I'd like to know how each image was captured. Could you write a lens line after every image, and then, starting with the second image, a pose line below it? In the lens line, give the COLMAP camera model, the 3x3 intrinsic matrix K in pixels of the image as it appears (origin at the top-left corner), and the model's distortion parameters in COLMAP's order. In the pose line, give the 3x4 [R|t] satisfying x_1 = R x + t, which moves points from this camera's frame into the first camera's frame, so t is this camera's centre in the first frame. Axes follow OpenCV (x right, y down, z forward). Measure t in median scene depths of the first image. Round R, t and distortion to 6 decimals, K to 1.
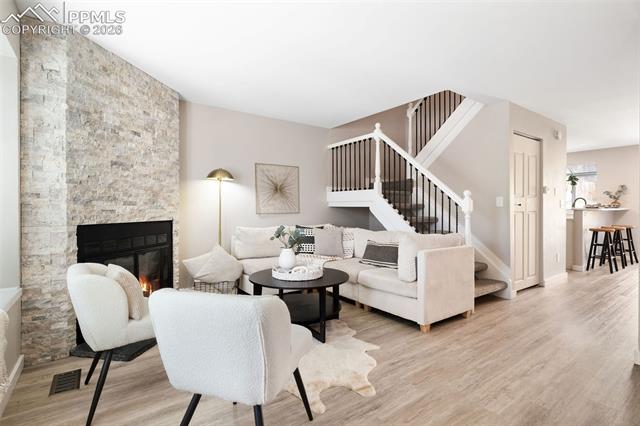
lens RADIAL K [[303.9, 0, 322.5], [0, 303.9, 211.2], [0, 0, 1]] dist [-0.002213, 0.000593]
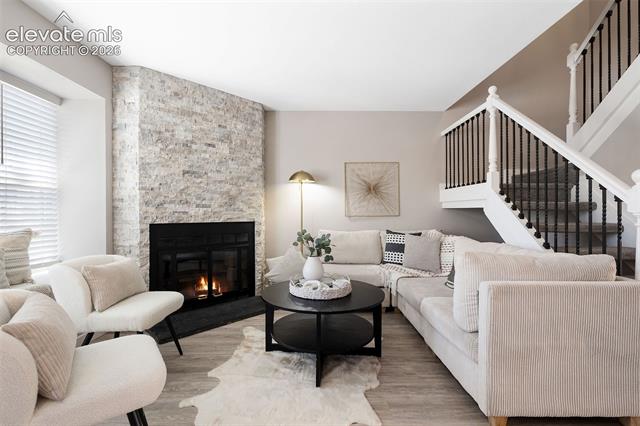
lens RADIAL K [[285.9, 0, 322.0], [0, 285.9, 215.2], [0, 0, 1]] dist [-0.003961, -0.000035]
pose [[0.816512, 0.003799, -0.577315, 0.294786], [-0.003460, 0.999993, 0.001686, 0.004594], [0.577317, 0.000621, 0.816520, 0.299585]]
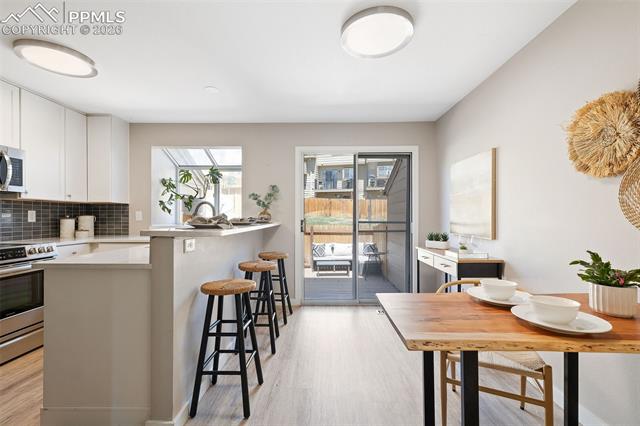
lens RADIAL K [[278.1, 0, 319.8], [0, 278.1, 217.0], [0, 0, 1]] dist [0.003447, 0.000979]
pose [[0.596237, 0.001838, 0.802806, 1.092198], [0.003511, 0.999982, -0.004898, -0.033248], [-0.802801, 0.005739, 0.596220, 1.085814]]
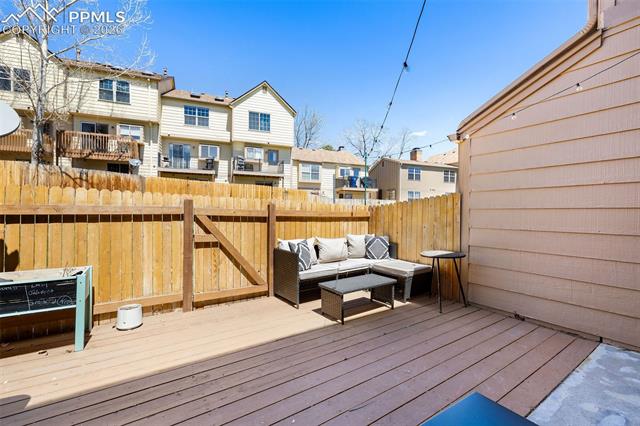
lens RADIAL K [[278.1, 0, 321.1], [0, 278.1, 213.7], [0, 0, 1]] dist [0.003447, 0.000979]
pose [[0.059927, 0.000510, 0.998203, 1.922395], [-0.011995, 0.999928, 0.000209, 0.076985], [-0.998131, -0.011986, 0.059929, 2.324836]]
